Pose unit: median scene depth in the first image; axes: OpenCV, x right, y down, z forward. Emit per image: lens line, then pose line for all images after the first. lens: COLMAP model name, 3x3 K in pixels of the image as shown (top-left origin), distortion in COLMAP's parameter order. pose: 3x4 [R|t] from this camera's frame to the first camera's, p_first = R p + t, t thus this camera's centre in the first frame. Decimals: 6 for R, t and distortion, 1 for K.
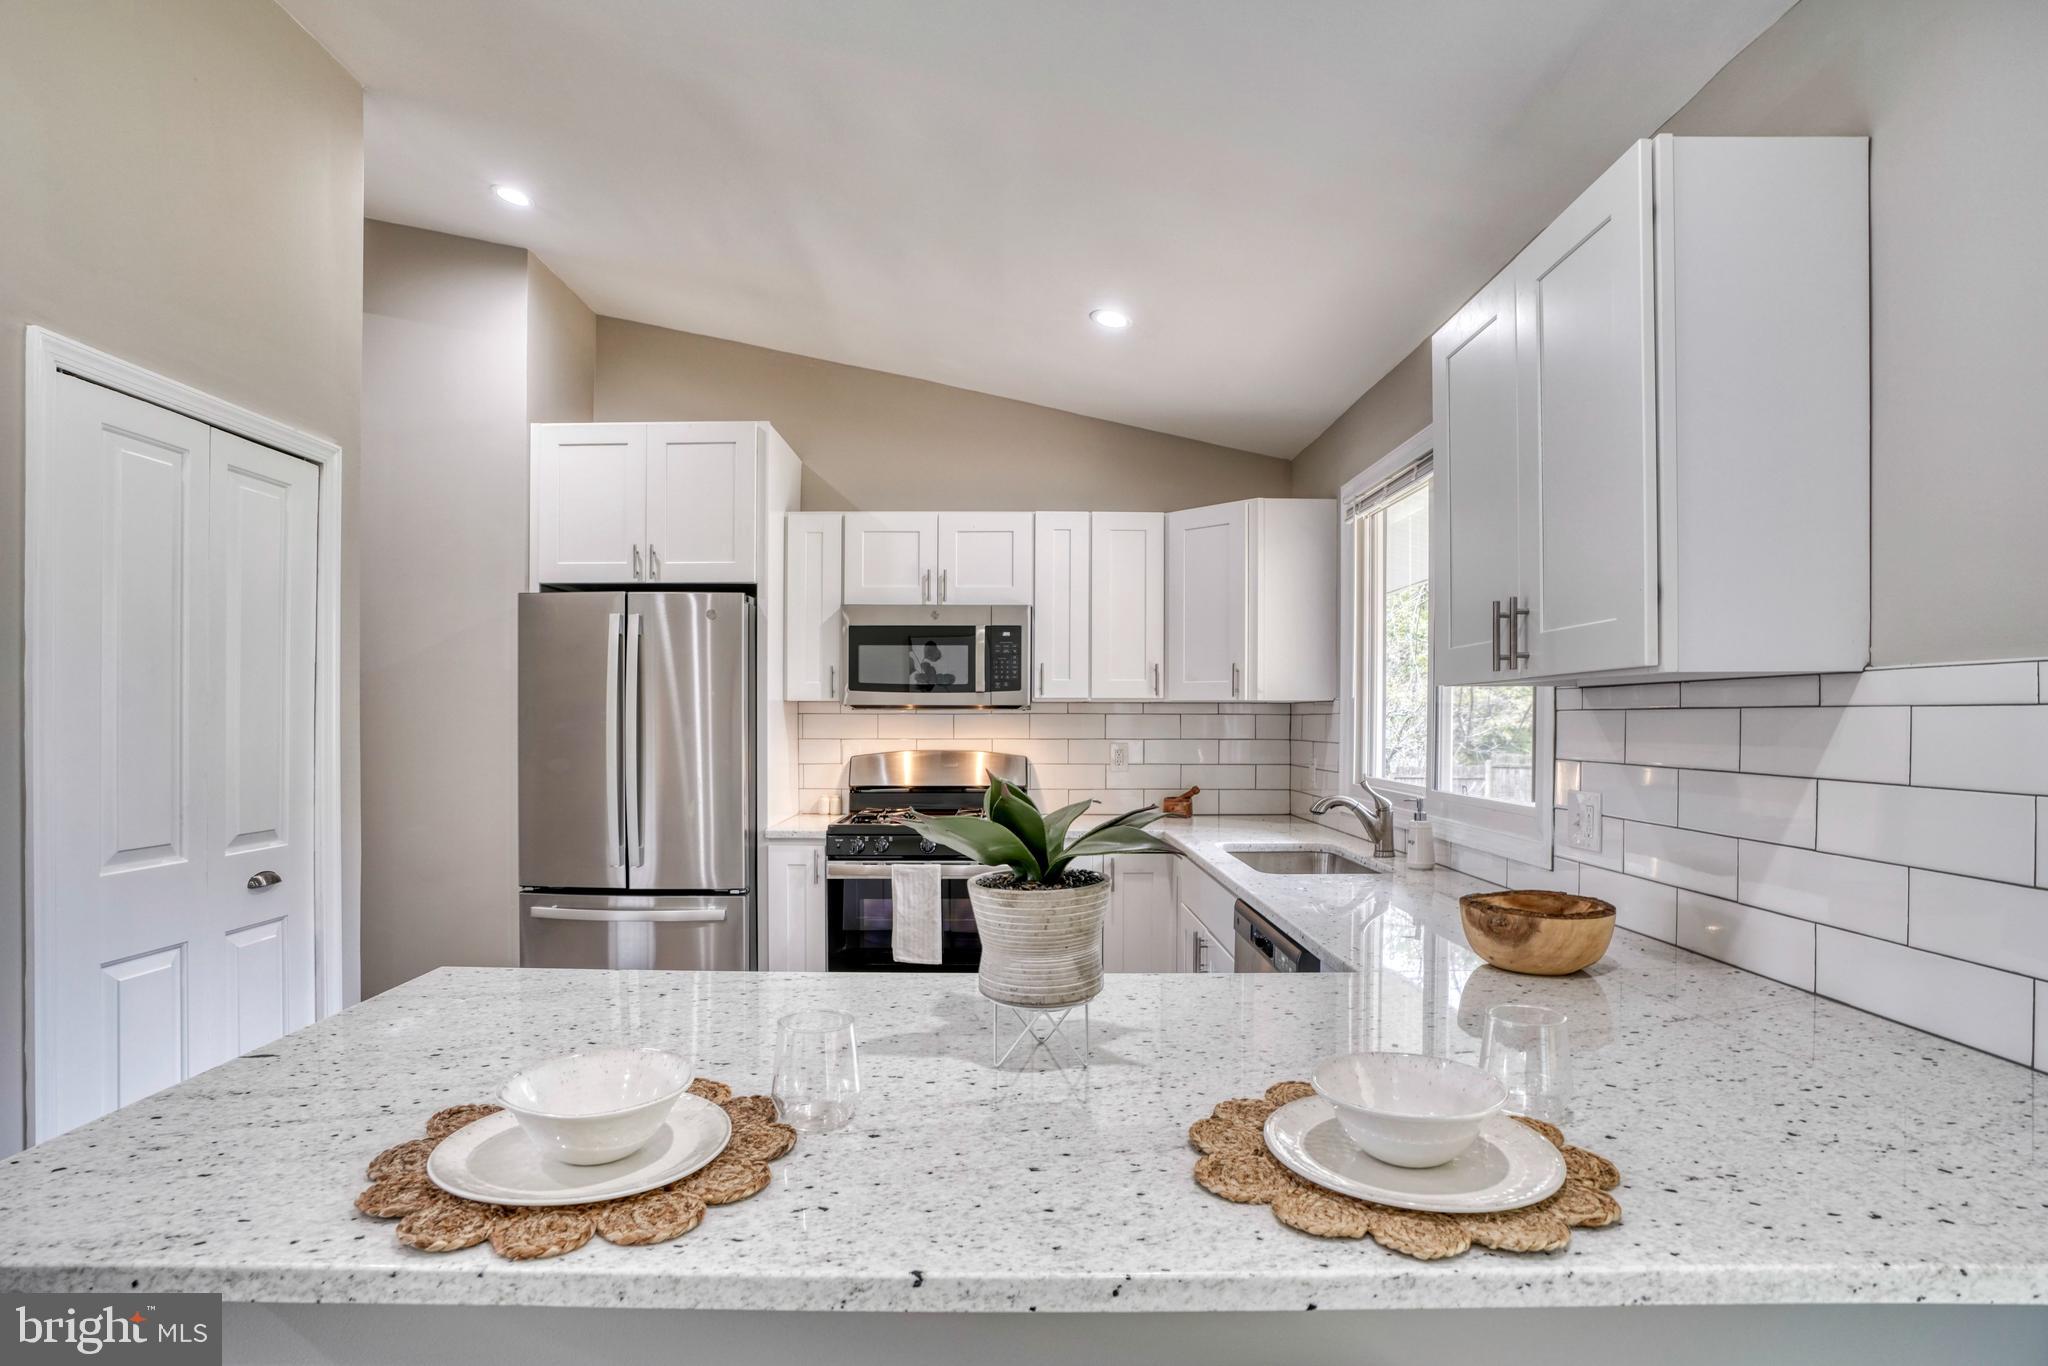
lens RADIAL K [[1029.6, 0, 1014.0], [0, 1029.6, 724.5], [0, 0, 1]] dist [-0.031183, 0.001771]
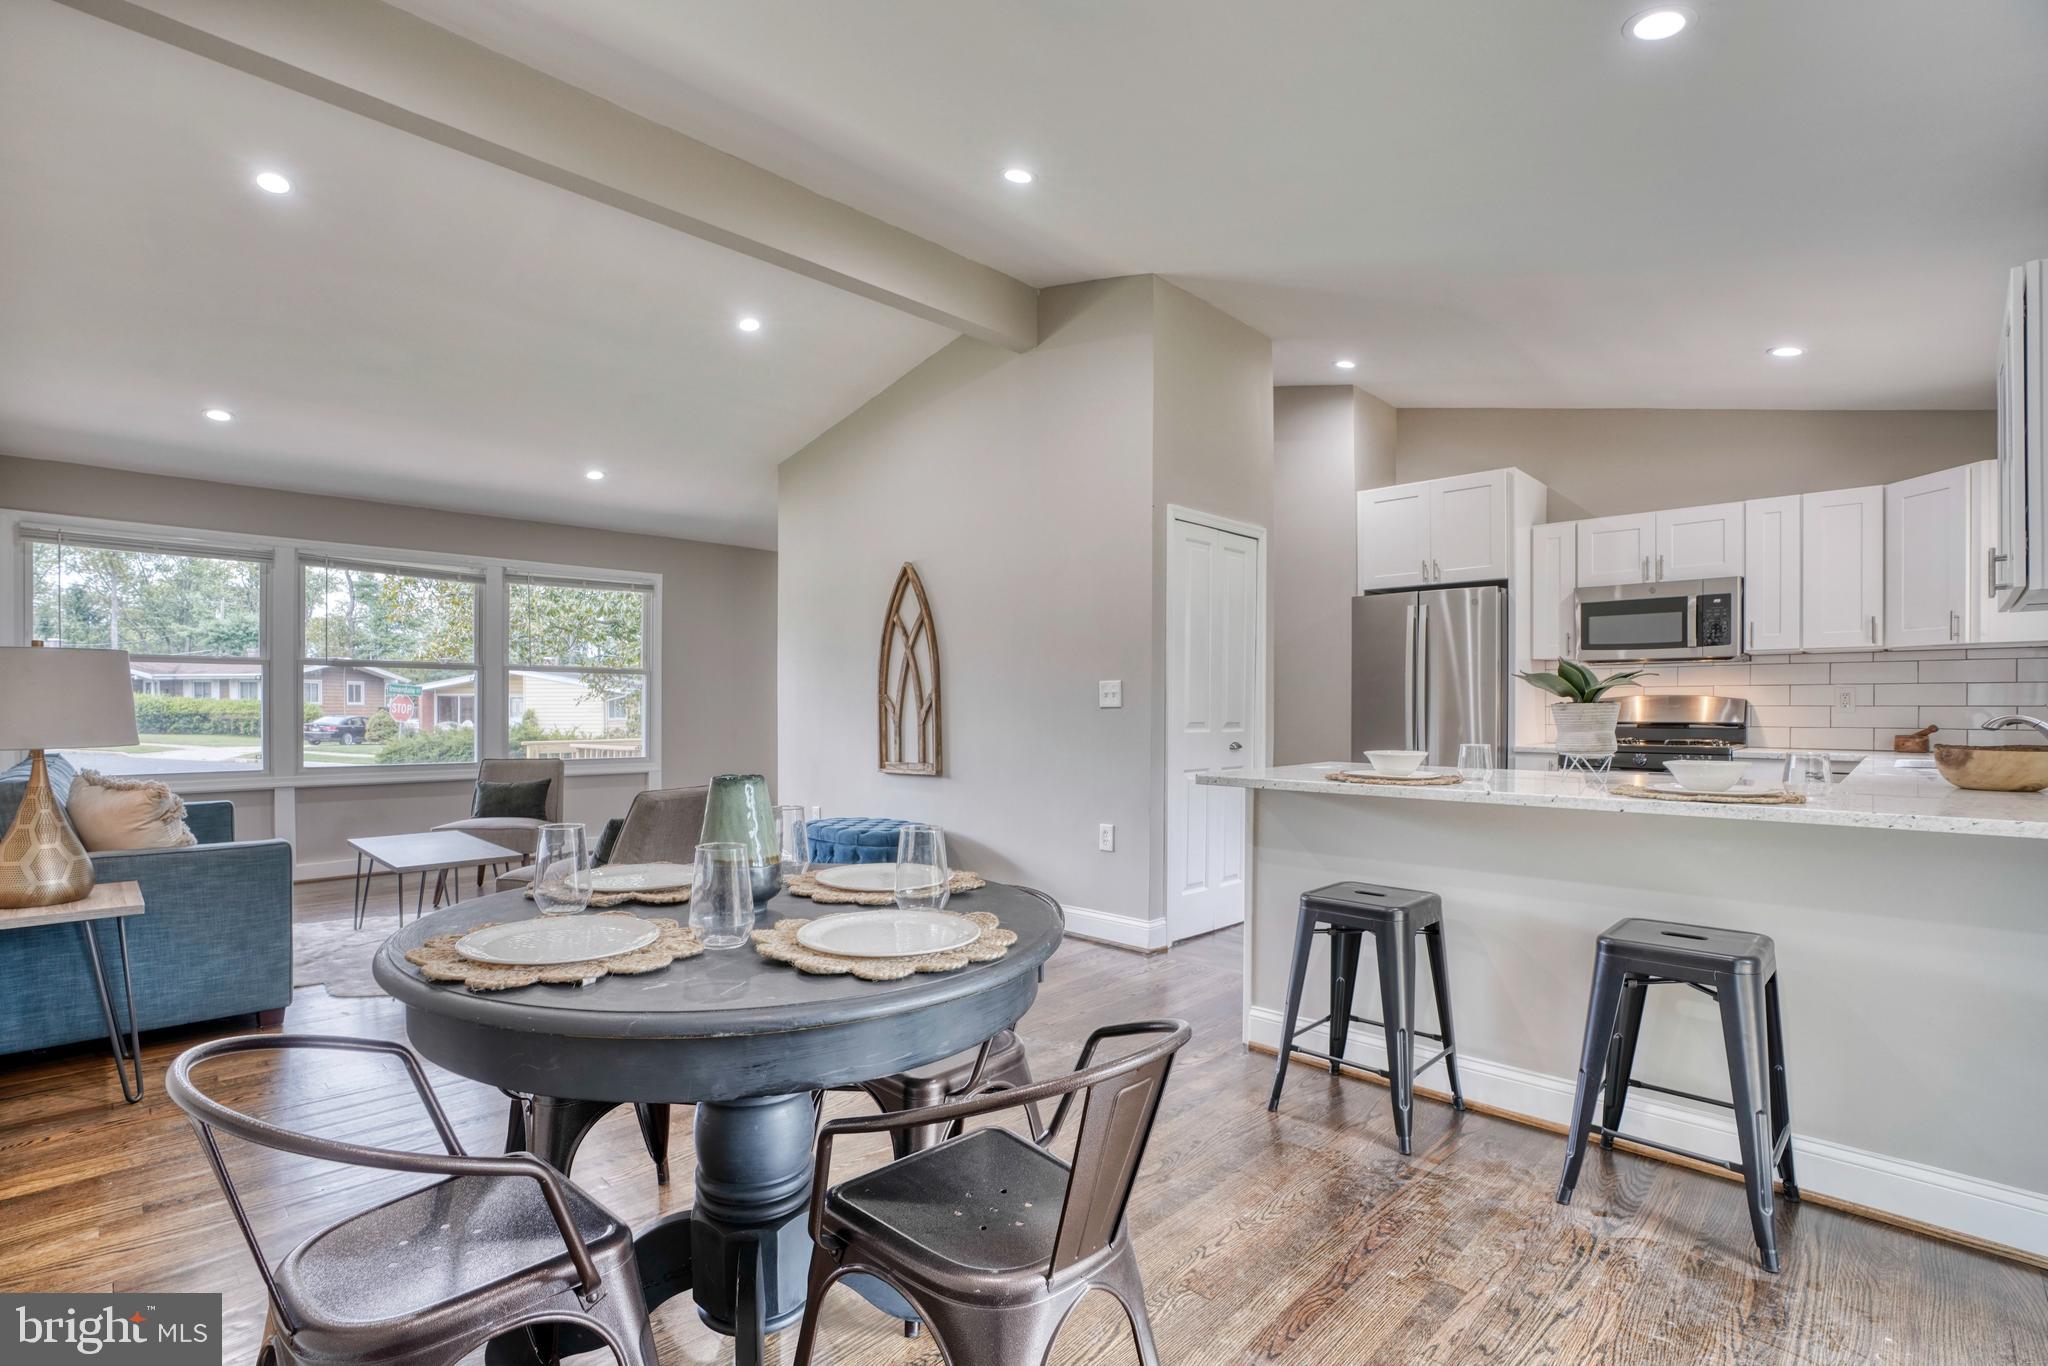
lens RADIAL K [[959.7, 0, 1011.7], [0, 959.7, 703.8], [0, 0, 1]] dist [-0.047073, 0.014728]
pose [[0.711818, -0.003147, -0.702357, 0.186945], [-0.005040, 0.999941, -0.009589, 0.055796], [0.702346, 0.010366, 0.711760, -0.440571]]
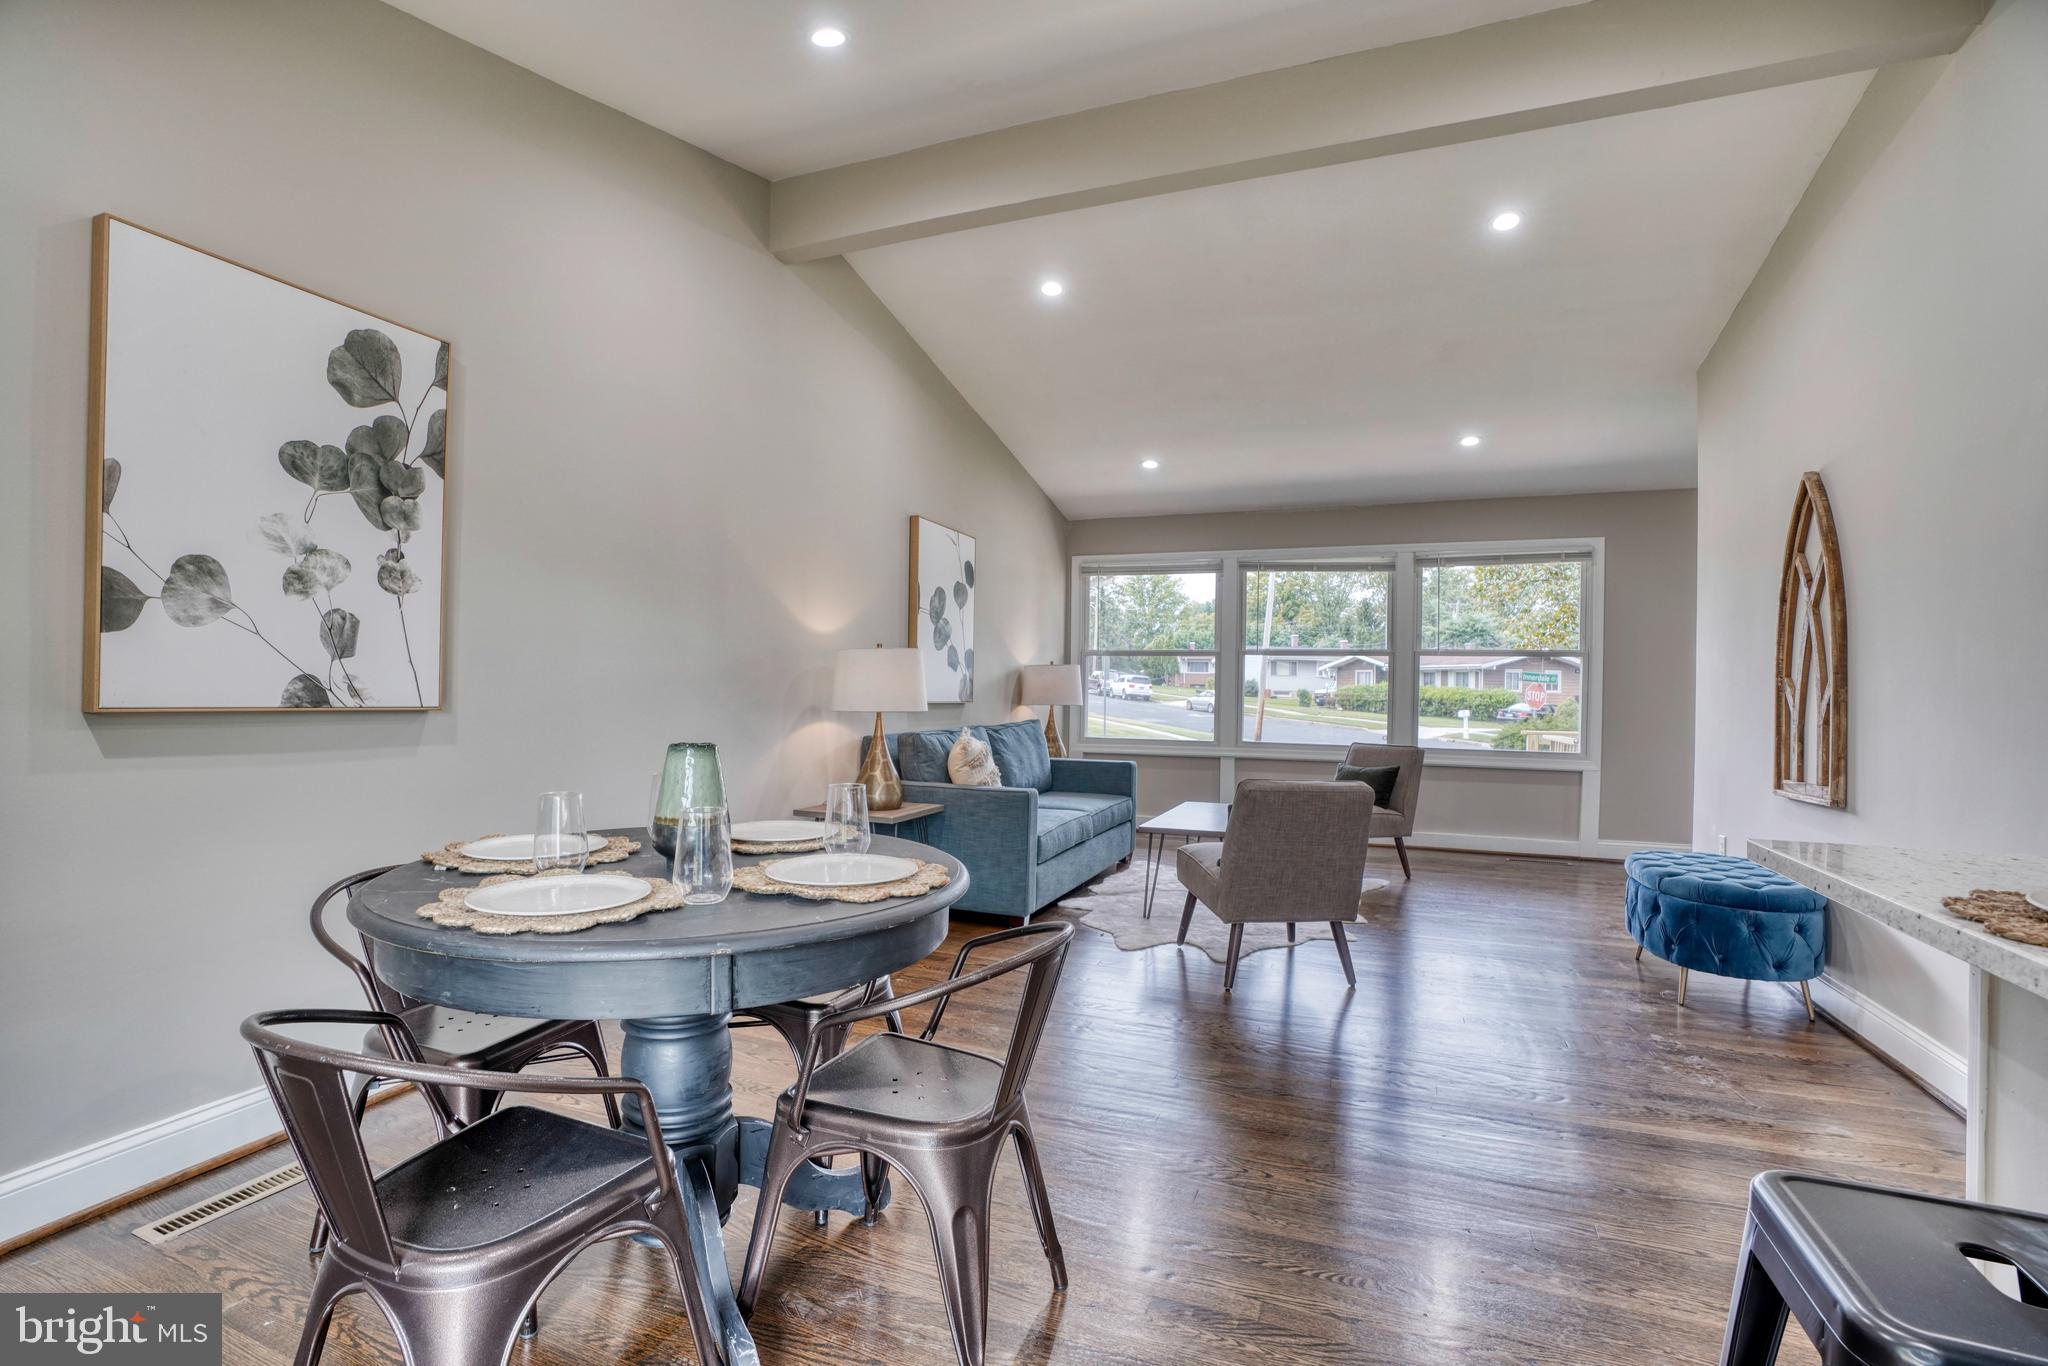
lens RADIAL K [[959.7, 0, 1022.2], [0, 959.7, 675.8], [0, 0, 1]] dist [-0.047073, 0.014728]
pose [[-0.368579, -0.017349, -0.929434, 0.181966], [-0.021148, 0.999724, -0.010275, 0.052087], [0.929356, 0.015868, -0.368844, 0.076042]]
